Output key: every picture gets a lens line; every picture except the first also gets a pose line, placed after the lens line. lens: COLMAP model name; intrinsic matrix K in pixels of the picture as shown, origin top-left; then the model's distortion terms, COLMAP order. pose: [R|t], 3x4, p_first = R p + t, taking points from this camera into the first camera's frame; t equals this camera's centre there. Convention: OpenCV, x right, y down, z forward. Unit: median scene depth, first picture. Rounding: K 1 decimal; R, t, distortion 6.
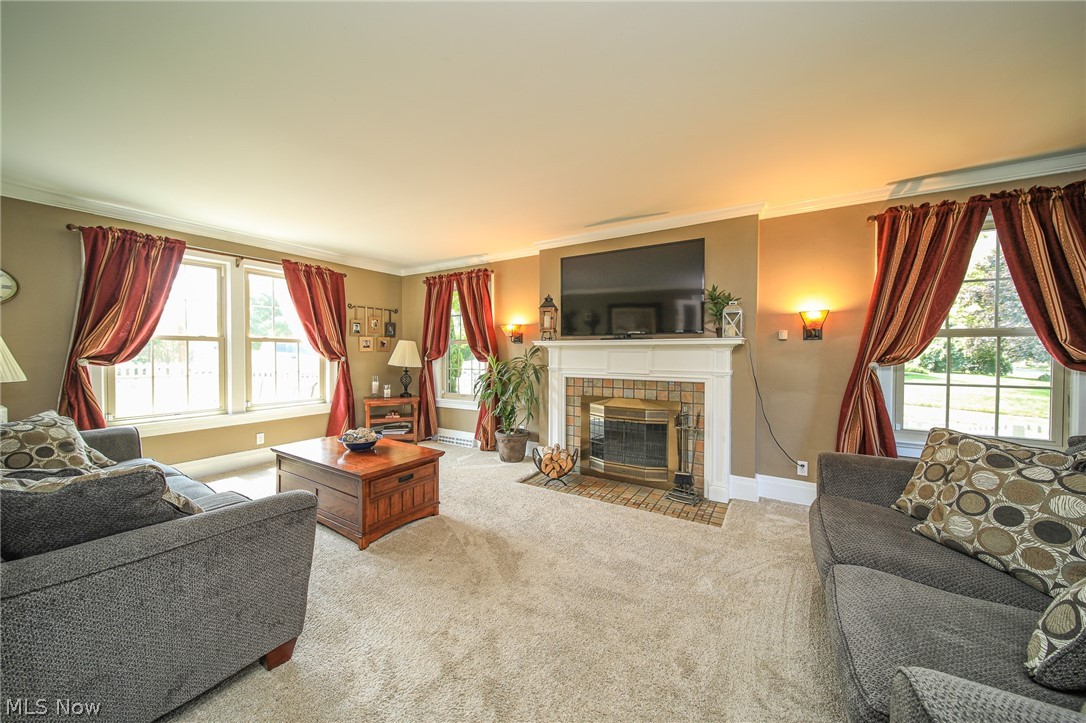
lens RADIAL K [[382.1, 0, 547.3], [0, 382.1, 358.1], [0, 0, 1]] dist [-0.000679, -0.000985]
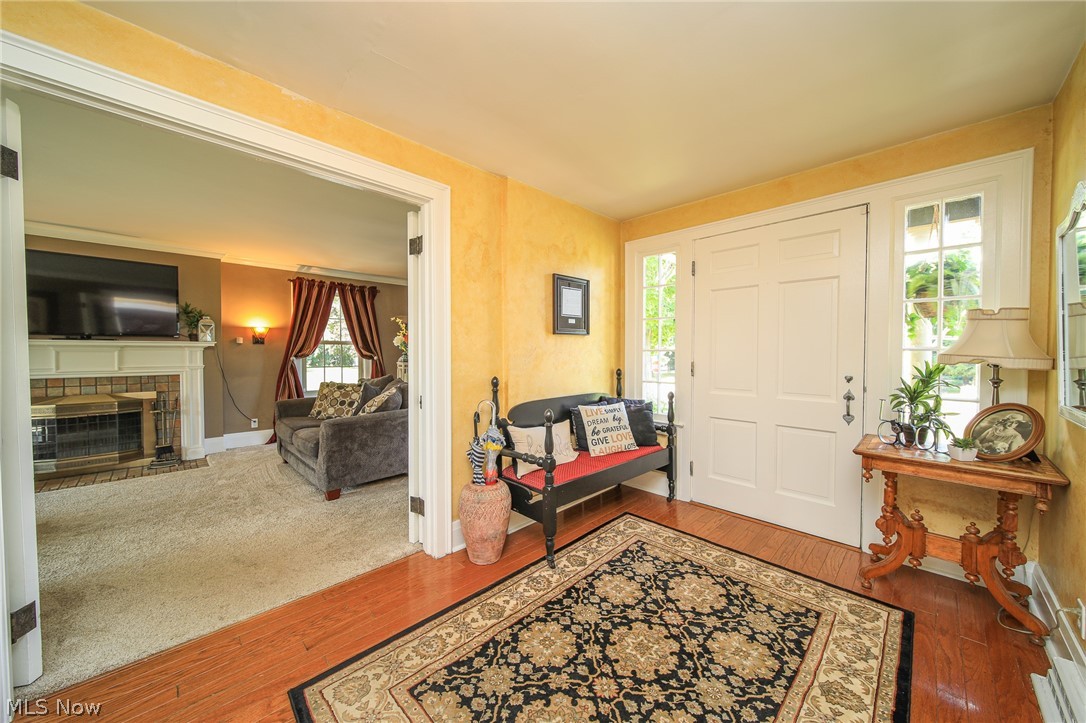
lens RADIAL K [[382.1, 0, 543.4], [0, 382.1, 360.8], [0, 0, 1]] dist [-0.000679, -0.000985]
pose [[0.227582, -0.024155, 0.973459, -0.452133], [0.015151, 0.999659, 0.021263, 0.005654], [-0.973641, 0.009909, 0.227871, -0.410224]]
